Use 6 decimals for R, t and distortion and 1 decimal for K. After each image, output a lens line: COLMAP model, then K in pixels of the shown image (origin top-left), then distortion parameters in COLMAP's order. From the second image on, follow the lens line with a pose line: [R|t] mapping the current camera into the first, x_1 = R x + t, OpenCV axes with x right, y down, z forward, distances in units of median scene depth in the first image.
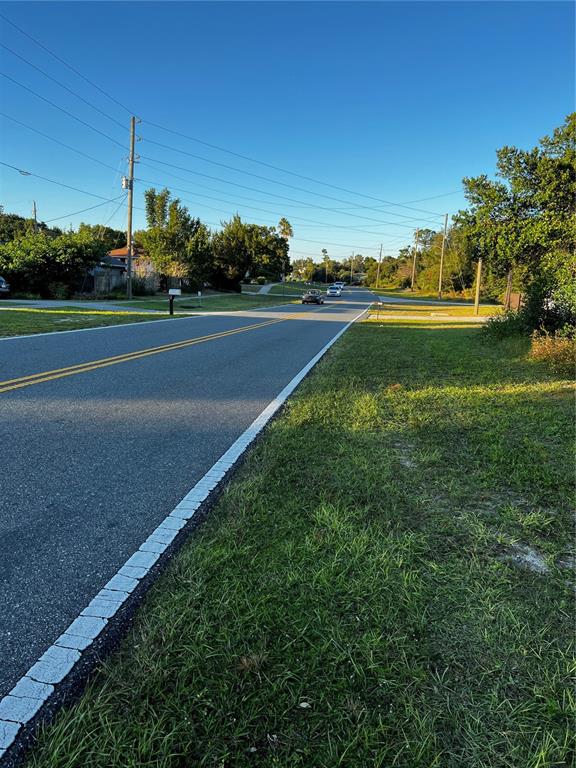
lens RADIAL K [[581.5, 0, 284.9], [0, 581.5, 383.5], [0, 0, 1]] dist [0.073937, -0.077666]
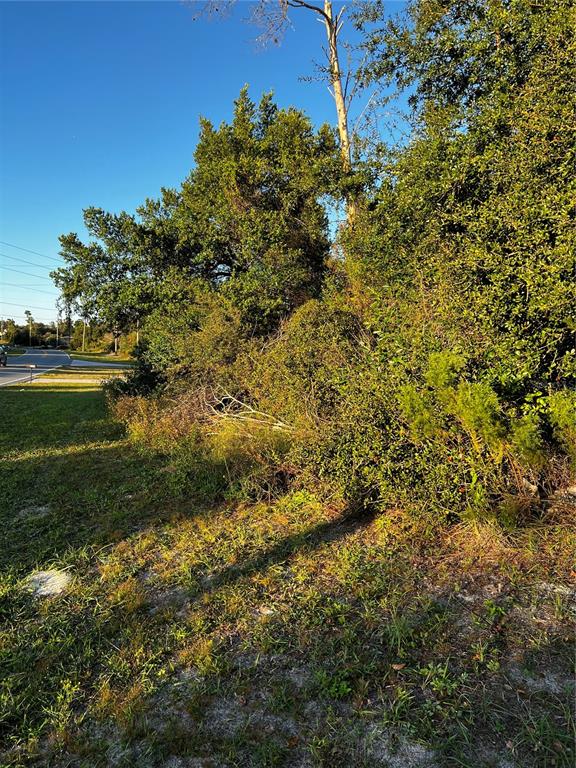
lens RADIAL K [[577.7, 0, 288.0], [0, 577.7, 384.0], [0, 0, 1]] dist [0.052018, -0.054943]
pose [[0.892579, -0.023658, 0.450270, 0.219950], [0.072076, 0.993268, -0.090690, 0.006593], [-0.445093, 0.113402, 0.888275, 0.016880]]
